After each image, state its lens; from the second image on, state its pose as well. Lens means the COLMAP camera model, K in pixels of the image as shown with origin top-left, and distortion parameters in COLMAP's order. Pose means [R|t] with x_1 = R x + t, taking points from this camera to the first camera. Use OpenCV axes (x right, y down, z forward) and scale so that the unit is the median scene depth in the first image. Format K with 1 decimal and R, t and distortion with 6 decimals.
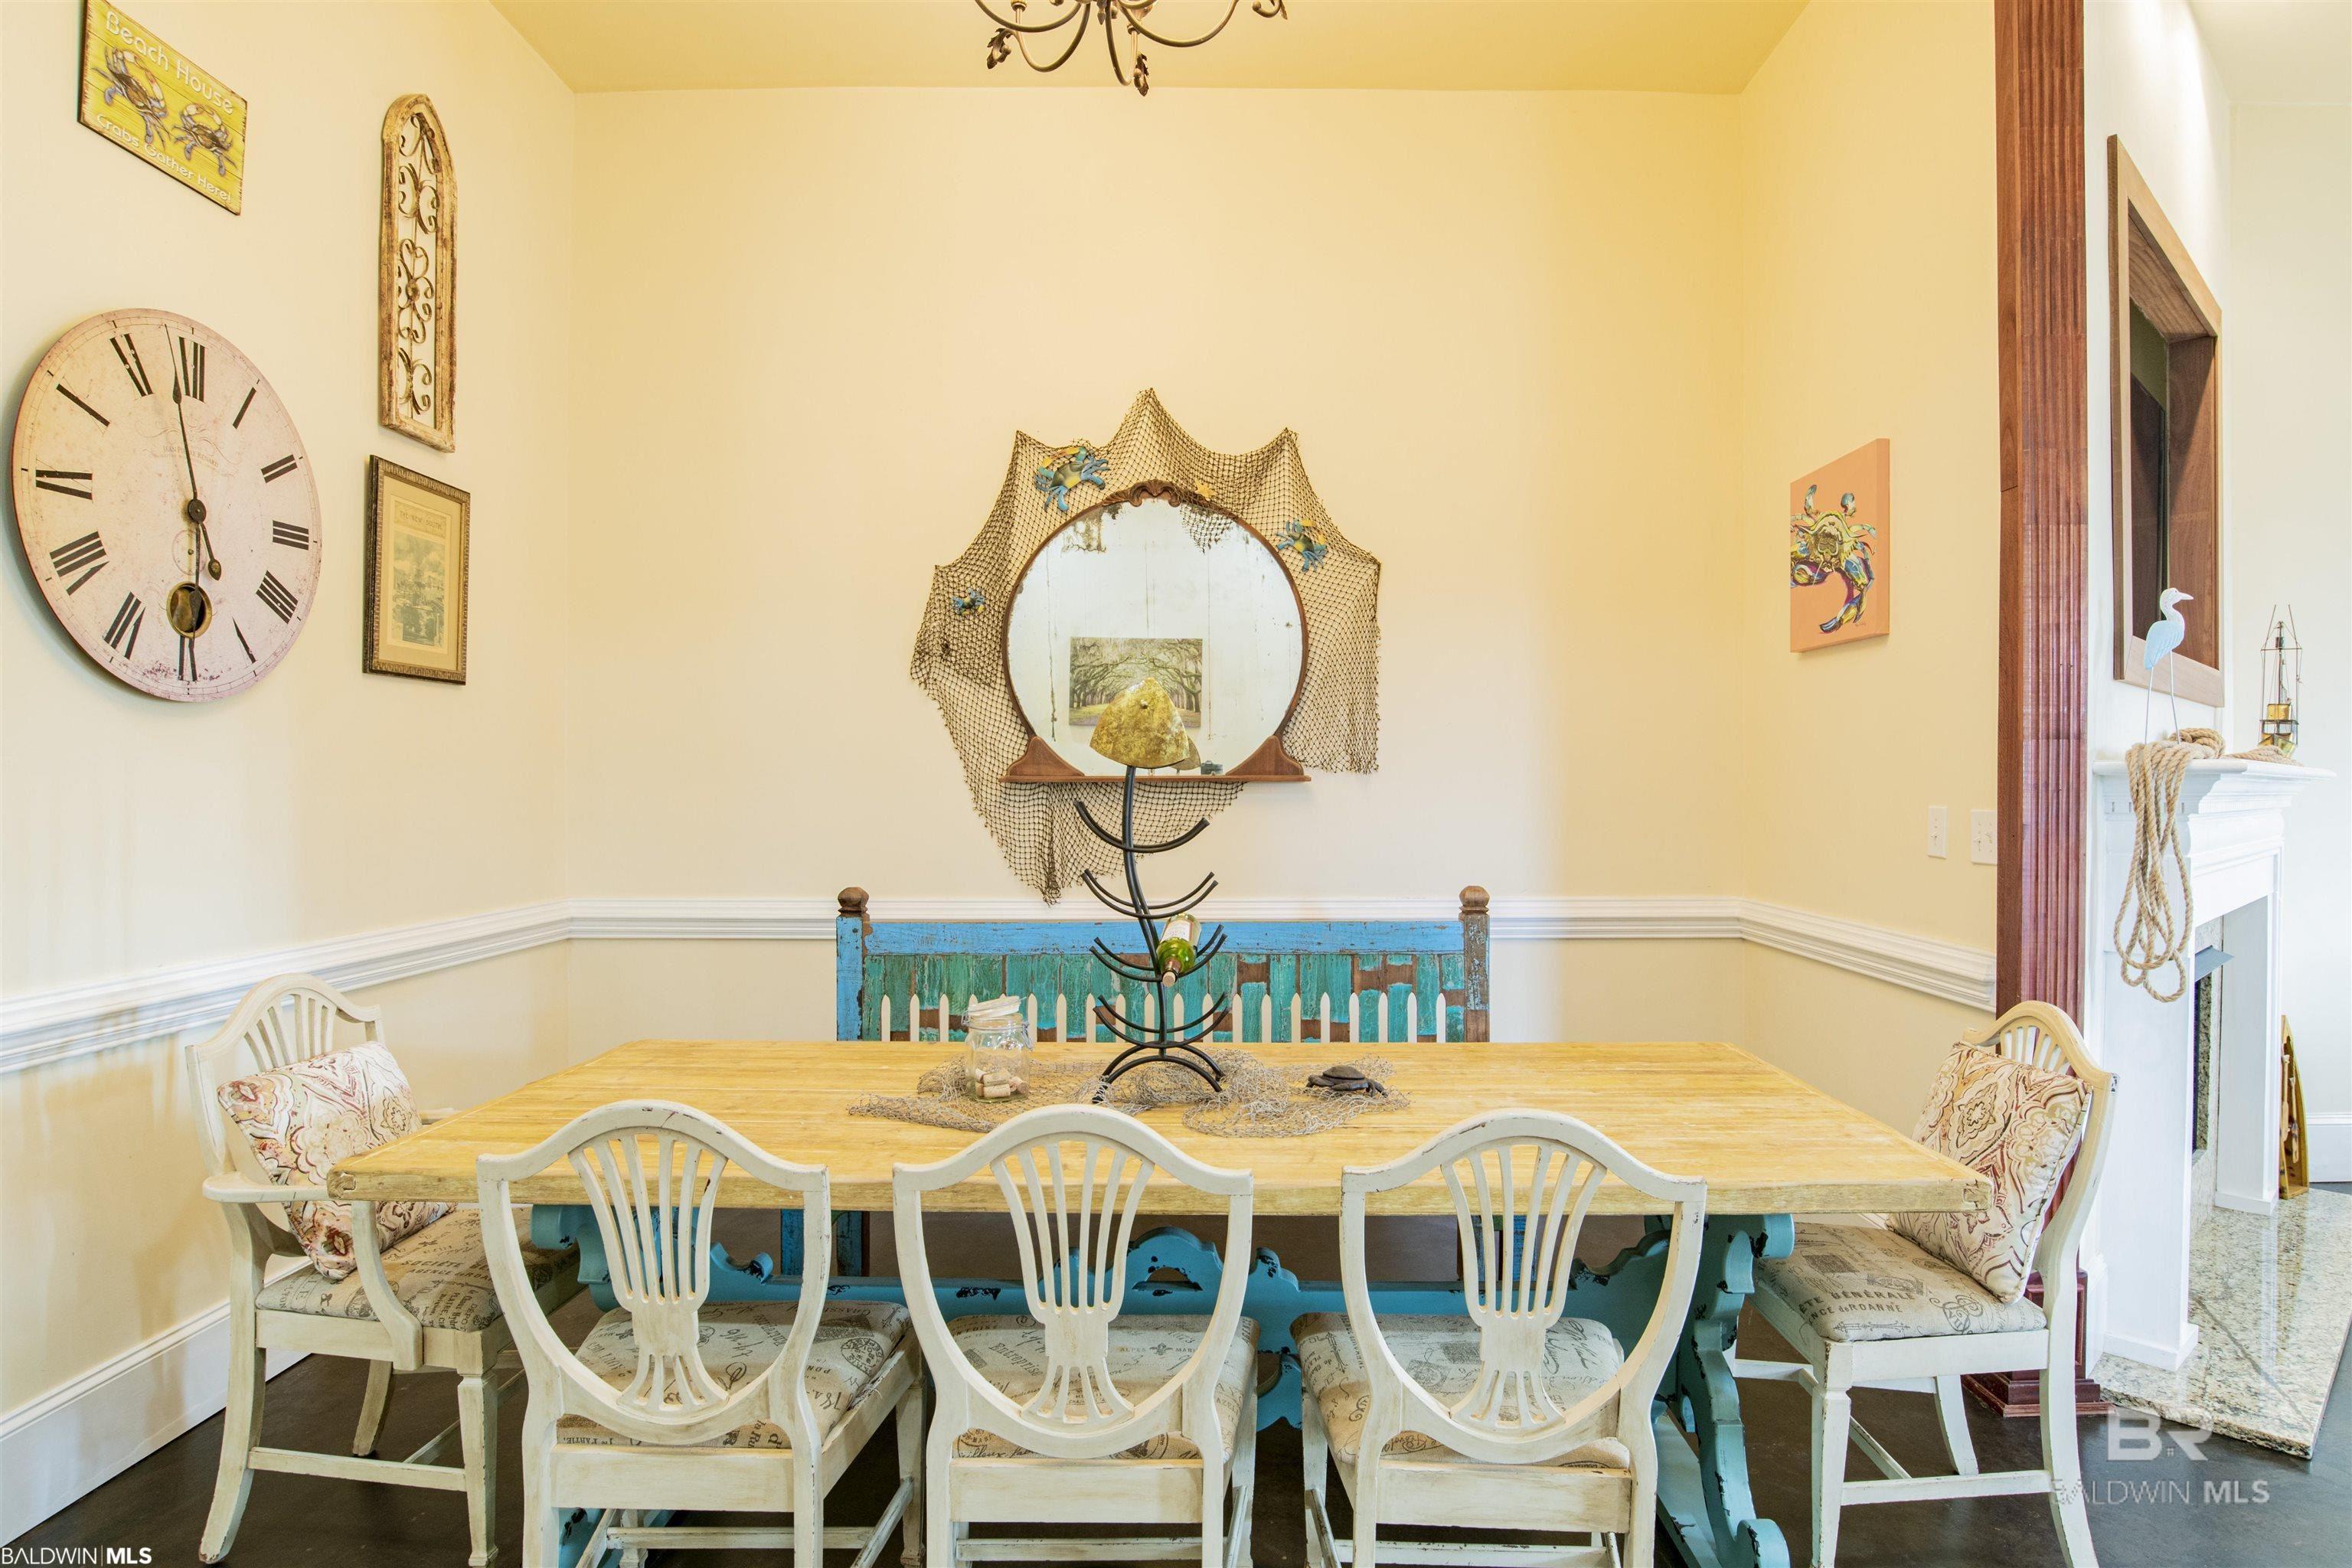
lens RADIAL K [[1361.8, 0, 1271.1], [0, 1361.8, 795.0], [0, 0, 1]] dist [-0.061031, 0.024928]
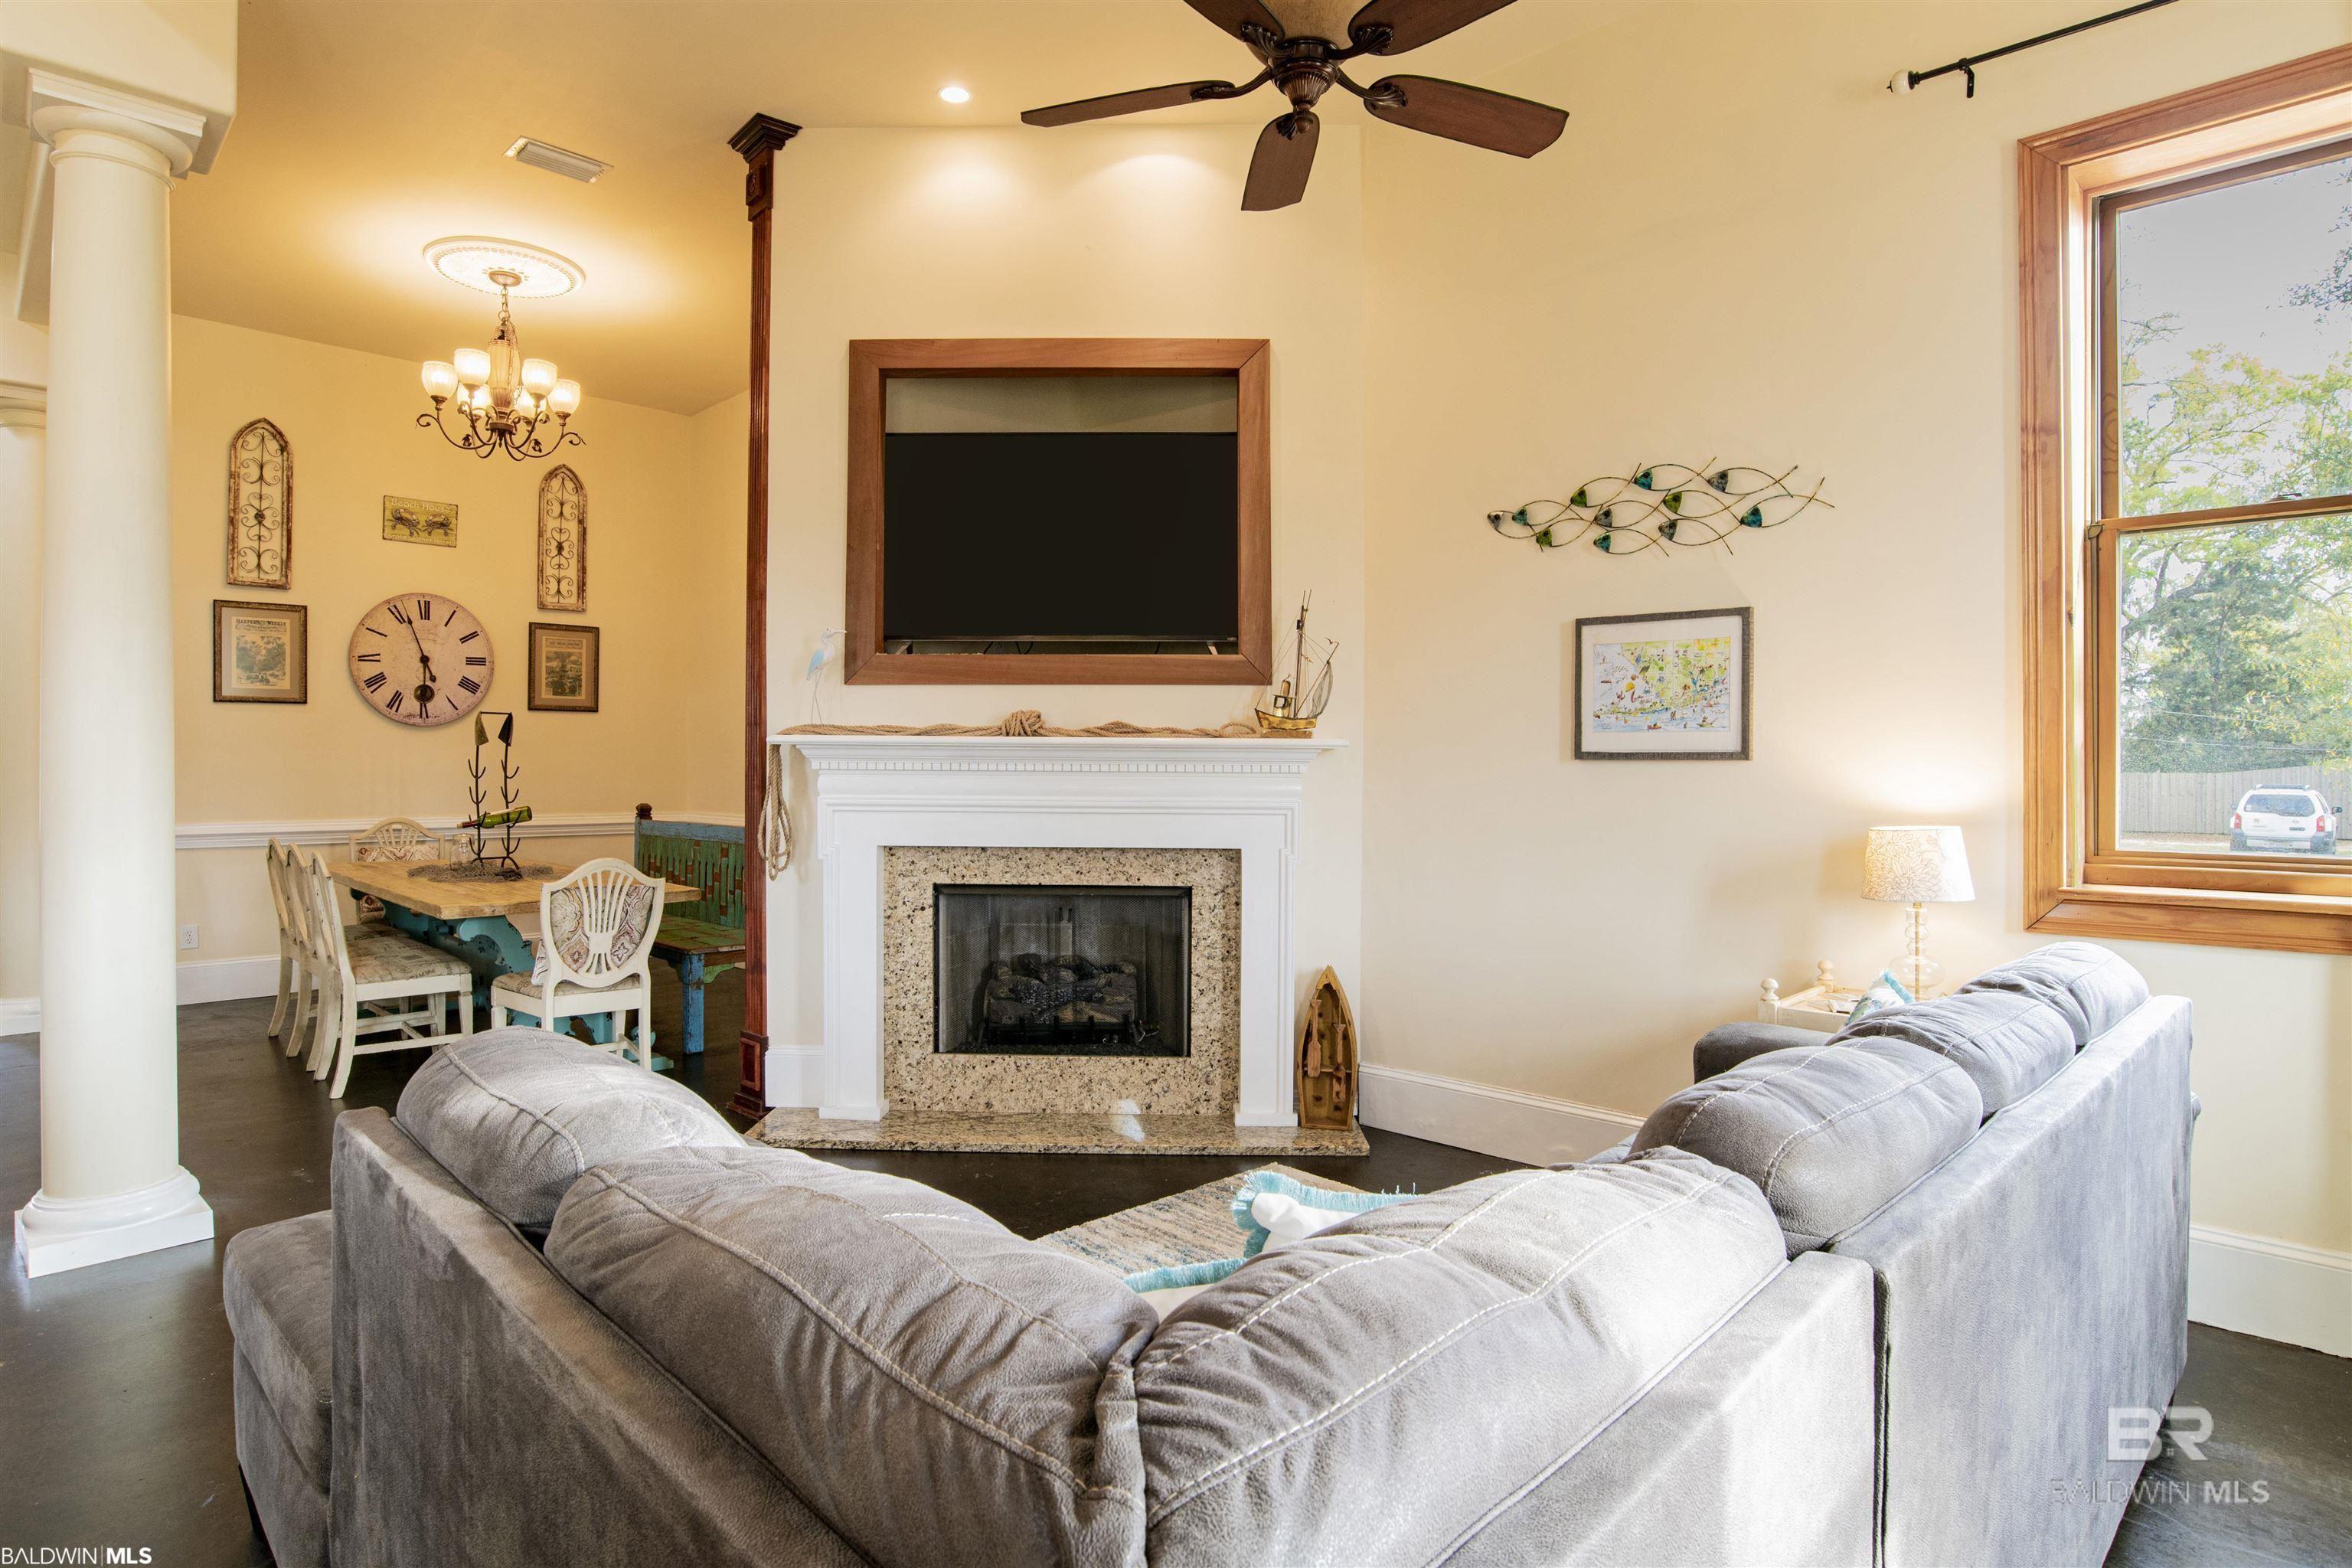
lens RADIAL K [[1283.5, 0, 1025.5], [0, 1283.5, 766.5], [0, 0, 1]] dist [-0.063904, 0.026016]
pose [[0.655237, 0.003962, -0.755413, 1.621572], [-0.010385, 0.999939, -0.003764, 0.011470], [0.755352, 0.010311, 0.655238, 0.141143]]
